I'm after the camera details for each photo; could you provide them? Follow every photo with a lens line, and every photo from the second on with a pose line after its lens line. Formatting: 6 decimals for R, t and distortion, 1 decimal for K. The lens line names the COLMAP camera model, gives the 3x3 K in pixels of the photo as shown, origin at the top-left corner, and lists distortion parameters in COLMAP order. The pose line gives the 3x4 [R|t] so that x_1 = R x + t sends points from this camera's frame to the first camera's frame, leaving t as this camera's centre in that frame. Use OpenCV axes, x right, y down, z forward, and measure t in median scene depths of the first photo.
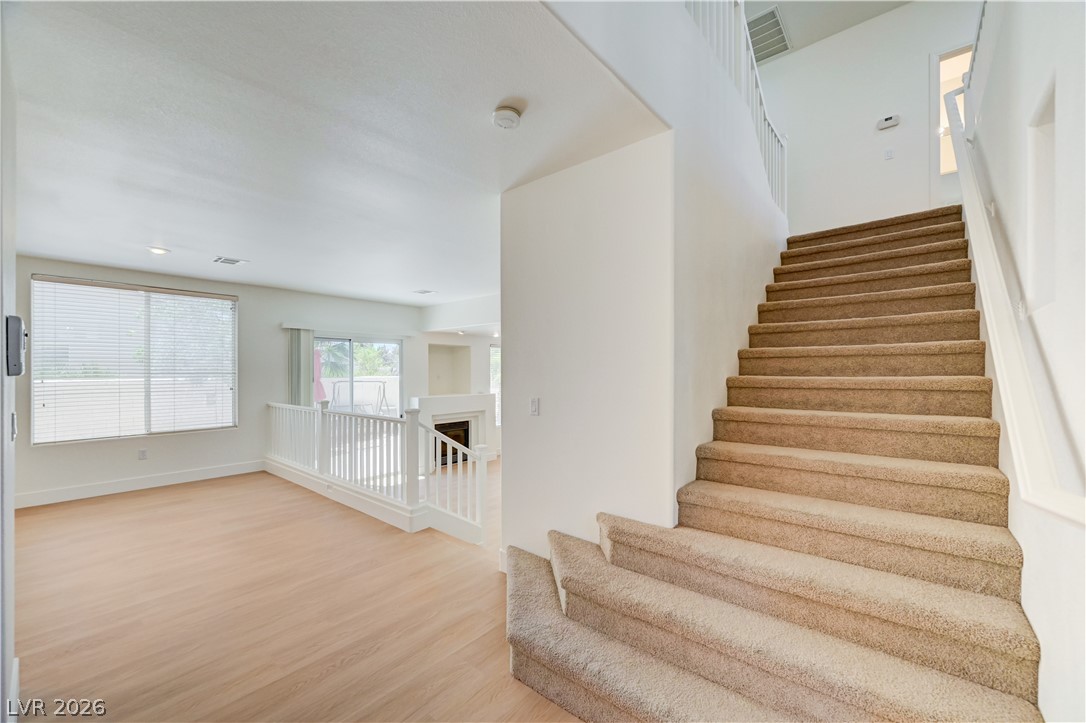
lens RADIAL K [[437.9, 0, 536.3], [0, 437.9, 364.5], [0, 0, 1]] dist [0.001688, 0.000145]
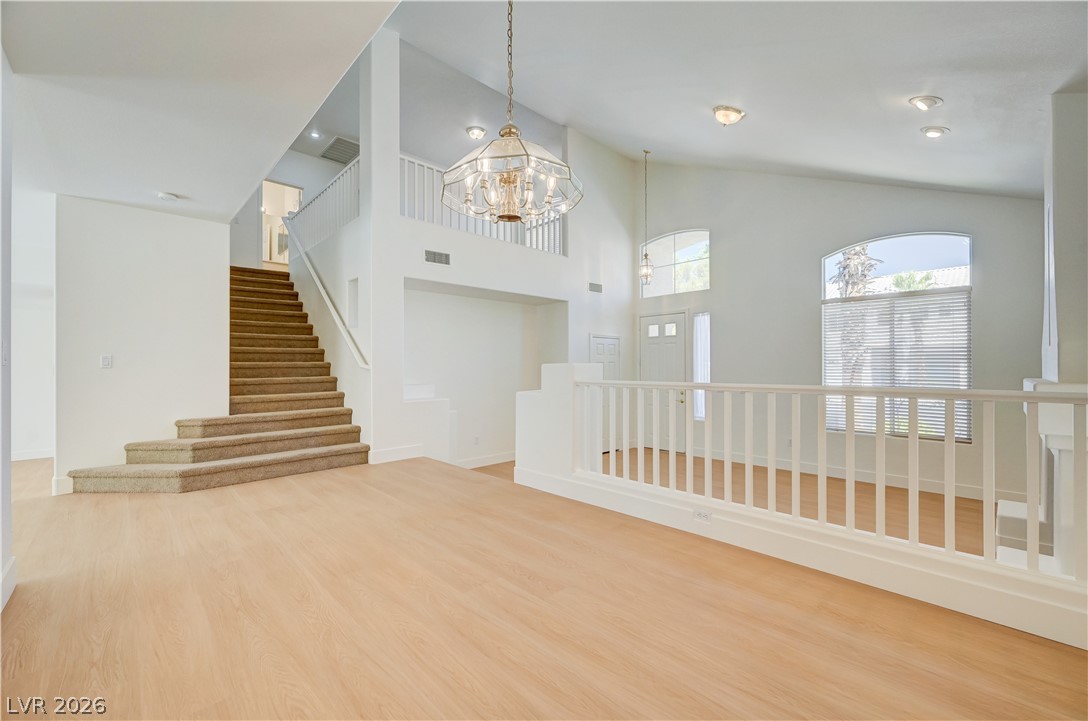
lens RADIAL K [[431.2, 0, 543.0], [0, 431.2, 364.5], [0, 0, 1]] dist [0.000344, 0.001081]
pose [[0.084815, 0.001156, 0.996396, -1.511430], [-0.005872, 0.999983, -0.000660, 0.114559], [-0.996379, -0.005795, 0.084821, -0.619495]]
